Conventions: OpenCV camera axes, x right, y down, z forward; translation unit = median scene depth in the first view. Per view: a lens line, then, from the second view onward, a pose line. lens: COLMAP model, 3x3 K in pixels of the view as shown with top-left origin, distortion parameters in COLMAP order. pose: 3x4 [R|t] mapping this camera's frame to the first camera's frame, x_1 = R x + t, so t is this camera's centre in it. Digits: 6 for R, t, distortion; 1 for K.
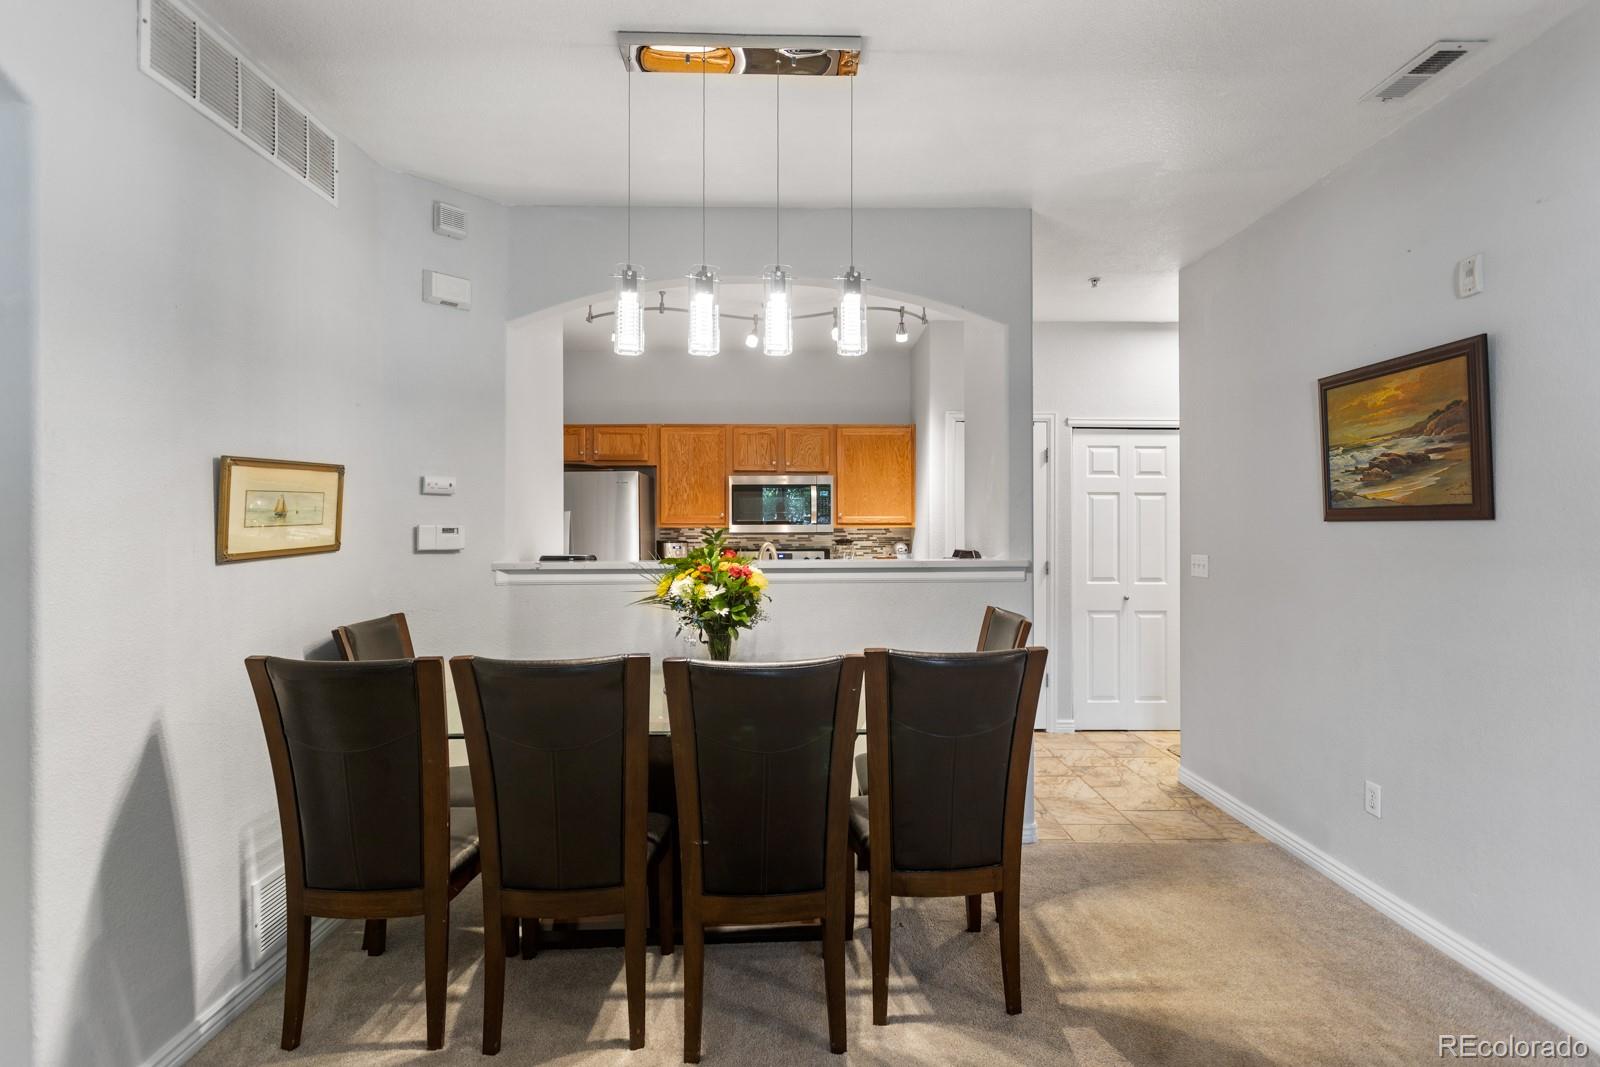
lens RADIAL K [[770.5, 0, 818.4], [0, 770.5, 529.0], [0, 0, 1]] dist [0.001802, 0.000118]
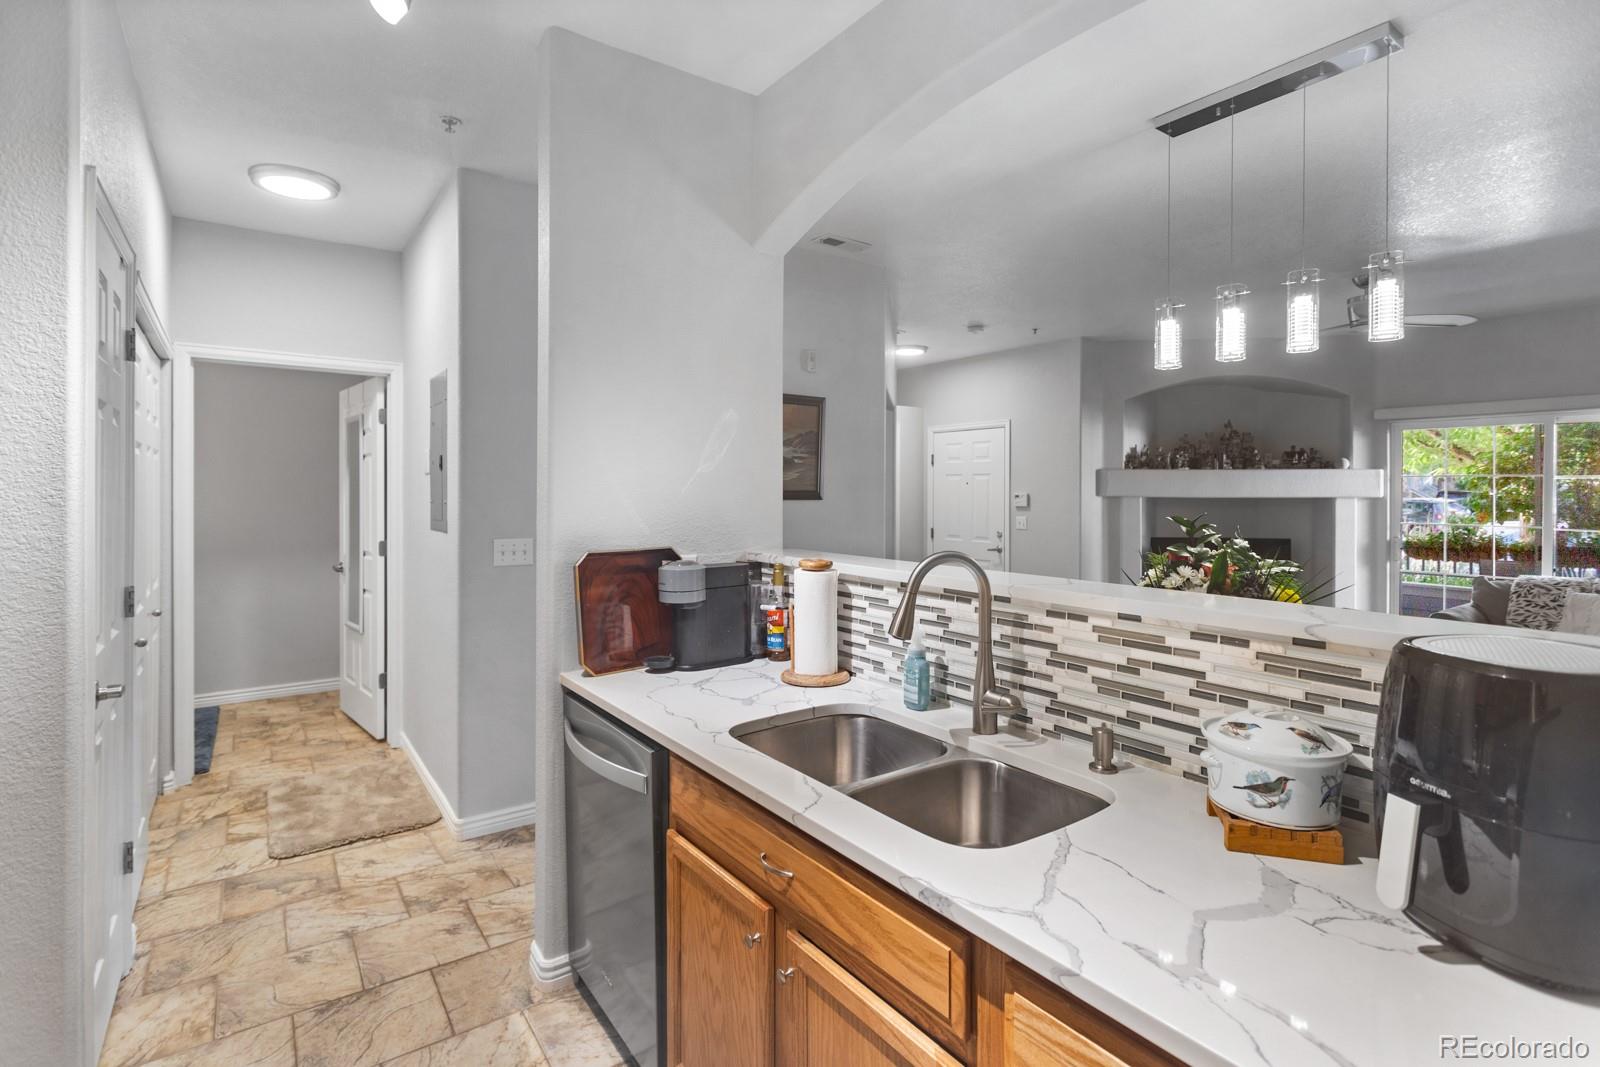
lens RADIAL K [[770.5, 0, 811.7], [0, 770.5, 496.4], [0, 0, 1]] dist [0.001802, 0.000118]
pose [[-0.565226, -0.002118, 0.824933, -0.543838], [-0.000108, 0.999997, 0.002494, -0.021051], [-0.824936, 0.001321, -0.565224, 1.762653]]
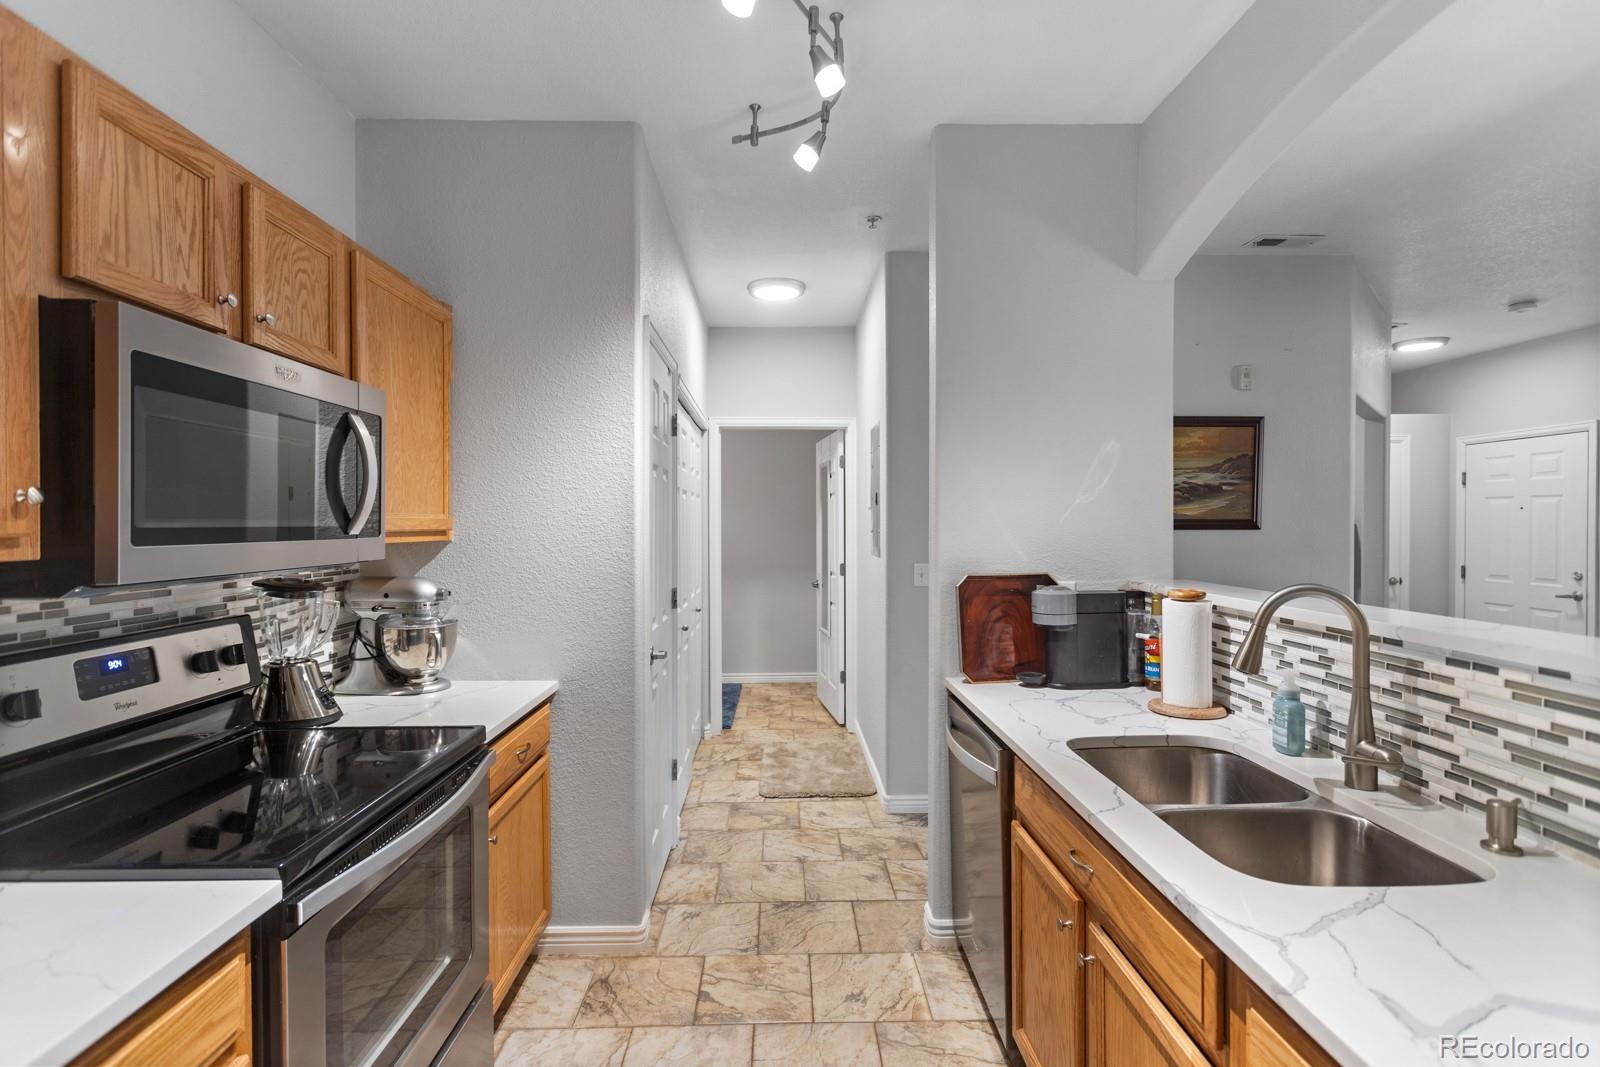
lens RADIAL K [[770.5, 0, 818.9], [0, 770.5, 532.5], [0, 0, 1]] dist [0.001802, 0.000118]
pose [[-0.014017, -0.008291, 0.999867, -0.663307], [0.004634, 0.999954, 0.008357, -0.020281], [-0.999891, 0.004751, -0.013978, 1.693662]]
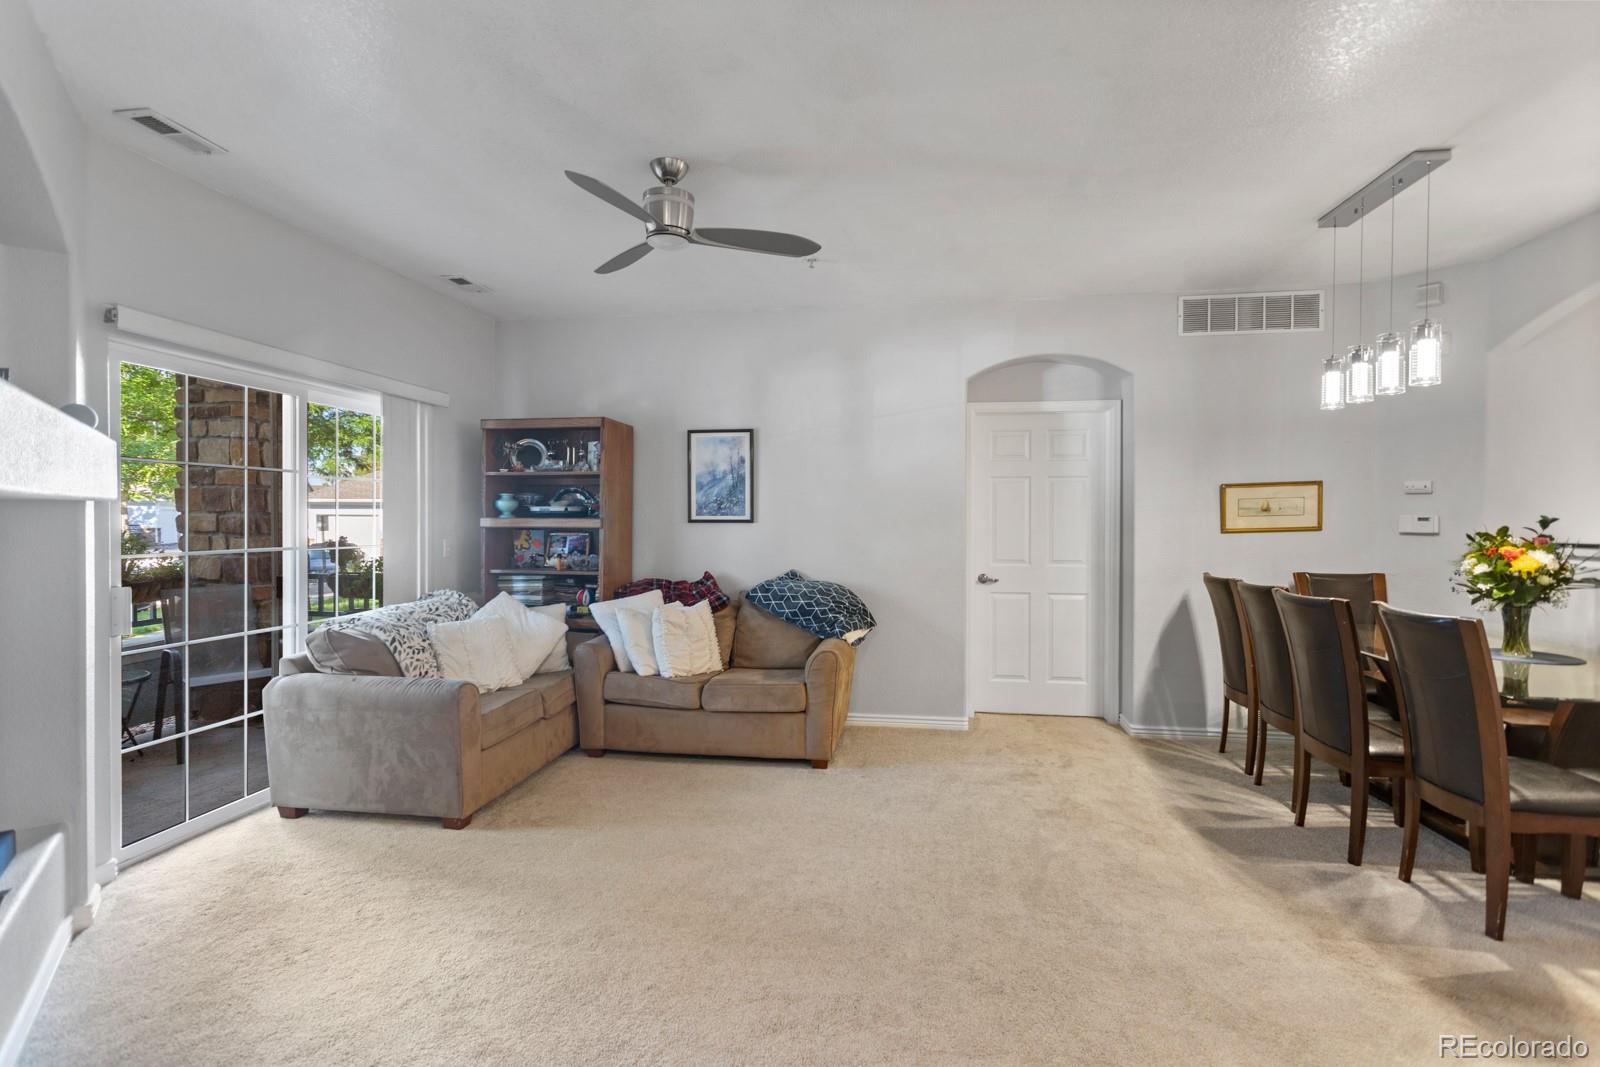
lens RADIAL K [[770.5, 0, 776.4], [0, 770.5, 519.7], [0, 0, 1]] dist [0.001802, 0.000118]
pose [[-0.192723, 0.005705, -0.981237, 1.278225], [-0.004892, 0.999965, 0.006775, -0.001101], [0.981241, 0.006106, -0.192688, 0.133817]]
